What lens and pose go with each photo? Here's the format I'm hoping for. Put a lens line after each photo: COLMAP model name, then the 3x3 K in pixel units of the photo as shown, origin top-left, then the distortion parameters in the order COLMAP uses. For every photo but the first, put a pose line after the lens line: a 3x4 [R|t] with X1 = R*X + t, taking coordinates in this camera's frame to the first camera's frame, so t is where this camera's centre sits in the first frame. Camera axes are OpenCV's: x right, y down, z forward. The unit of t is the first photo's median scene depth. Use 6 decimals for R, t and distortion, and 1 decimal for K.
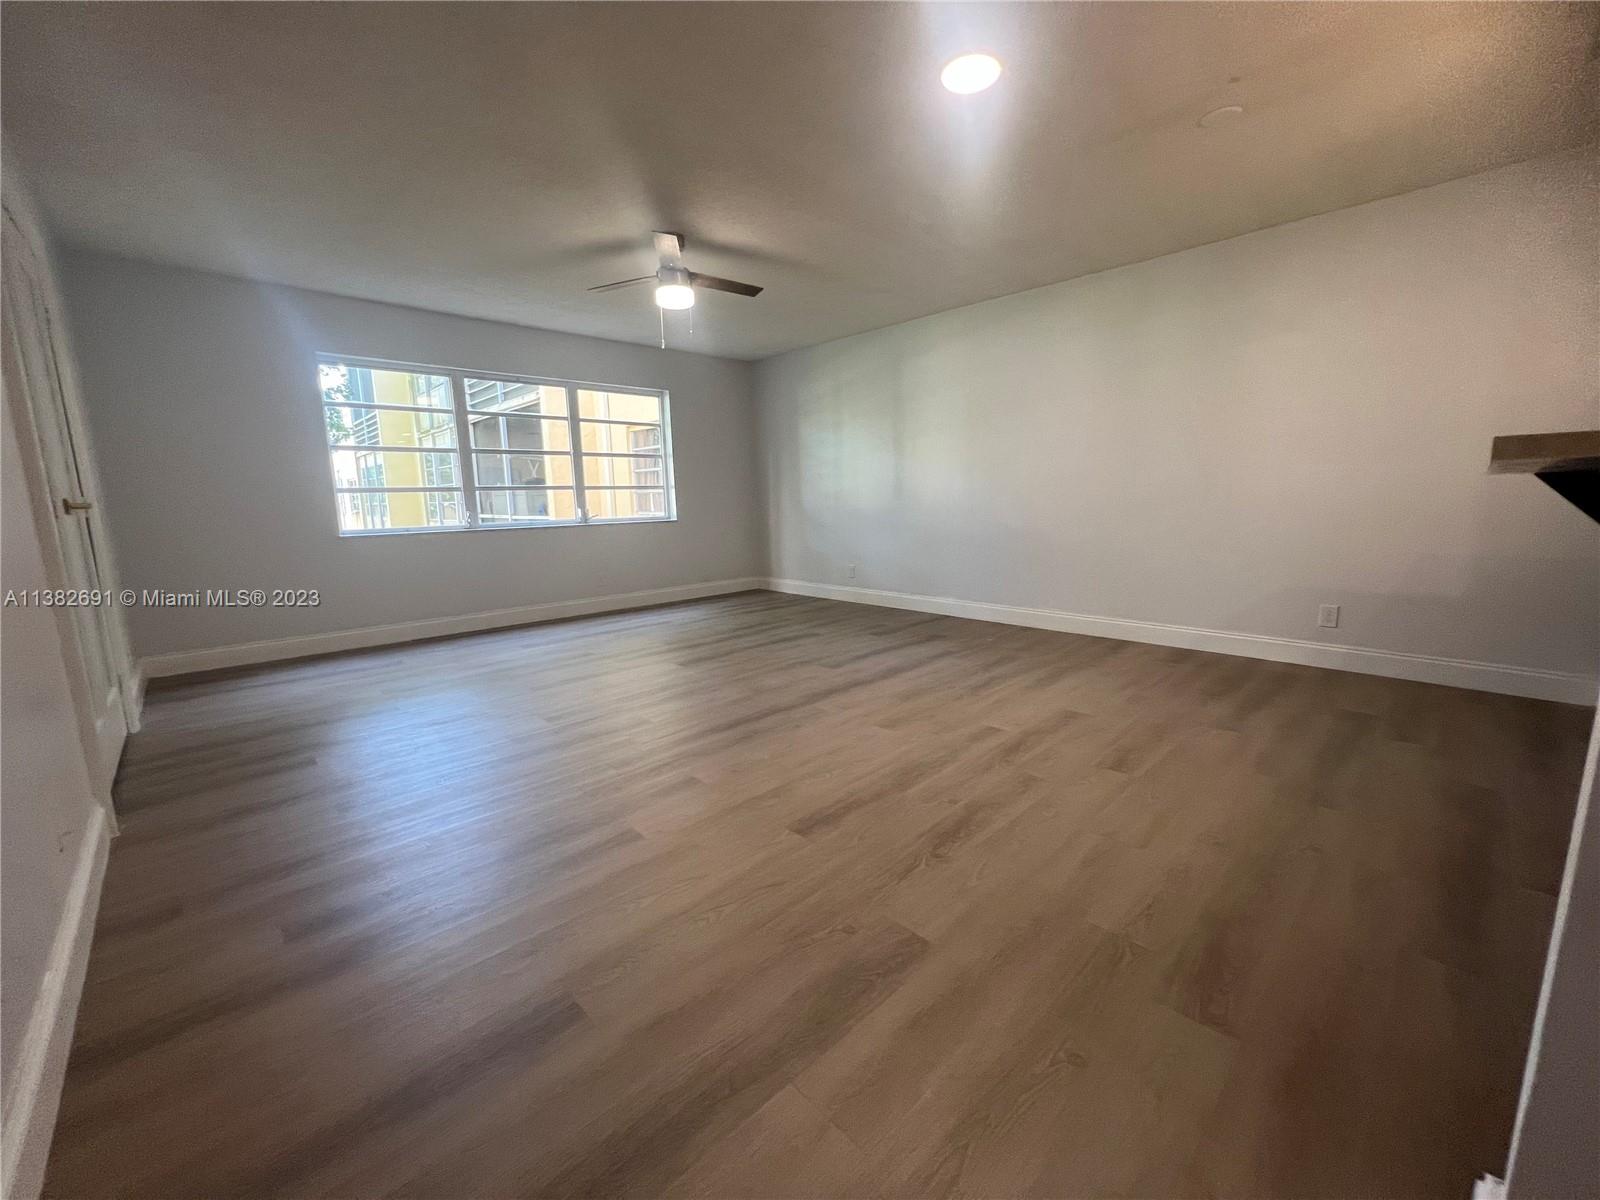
lens RADIAL K [[642.7, 0, 800.0], [0, 642.7, 600.0], [0, 0, 1]] dist [0.000892, -0.000142]
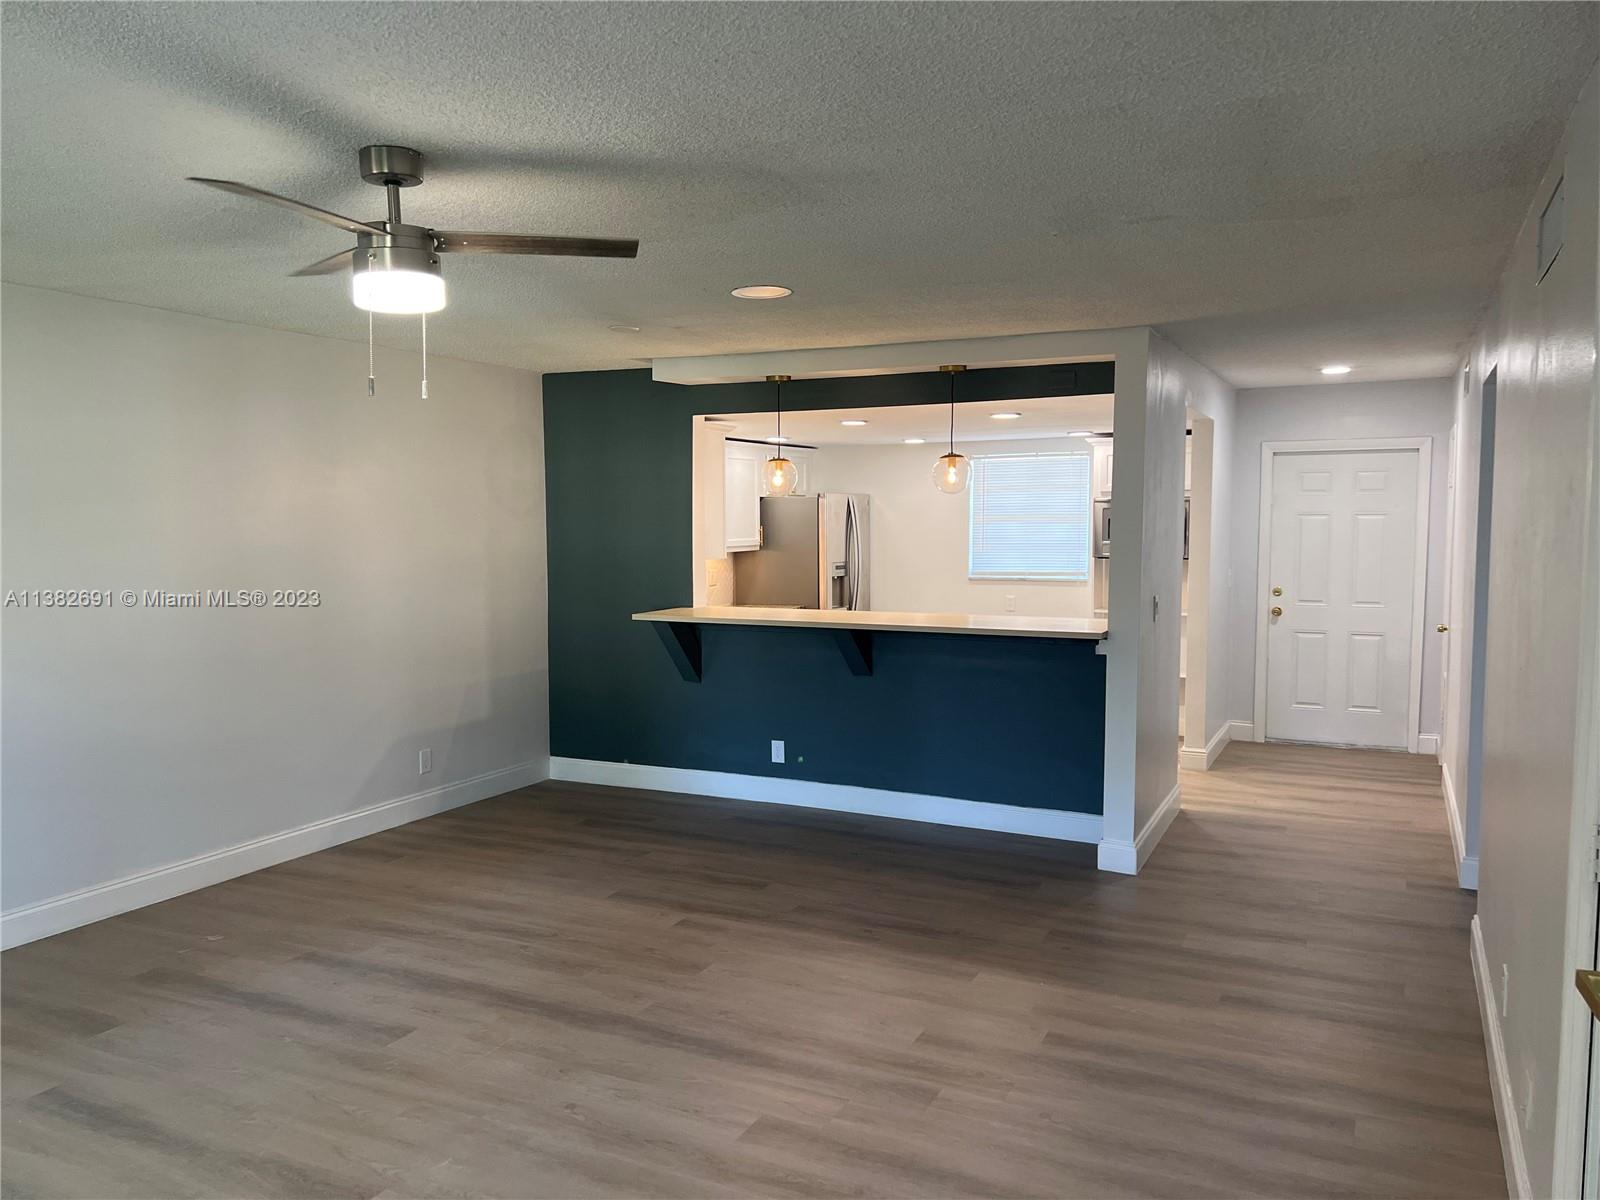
lens RADIAL K [[1219.5, 0, 800.0], [0, 1219.5, 600.0], [0, 0, 1]] dist [0.007055, 0.001907]
pose [[-0.346404, -0.043268, 0.937087, -1.114406], [0.167638, 0.980001, 0.107219, -0.329843], [-0.922985, 0.194232, -0.332223, 1.123376]]
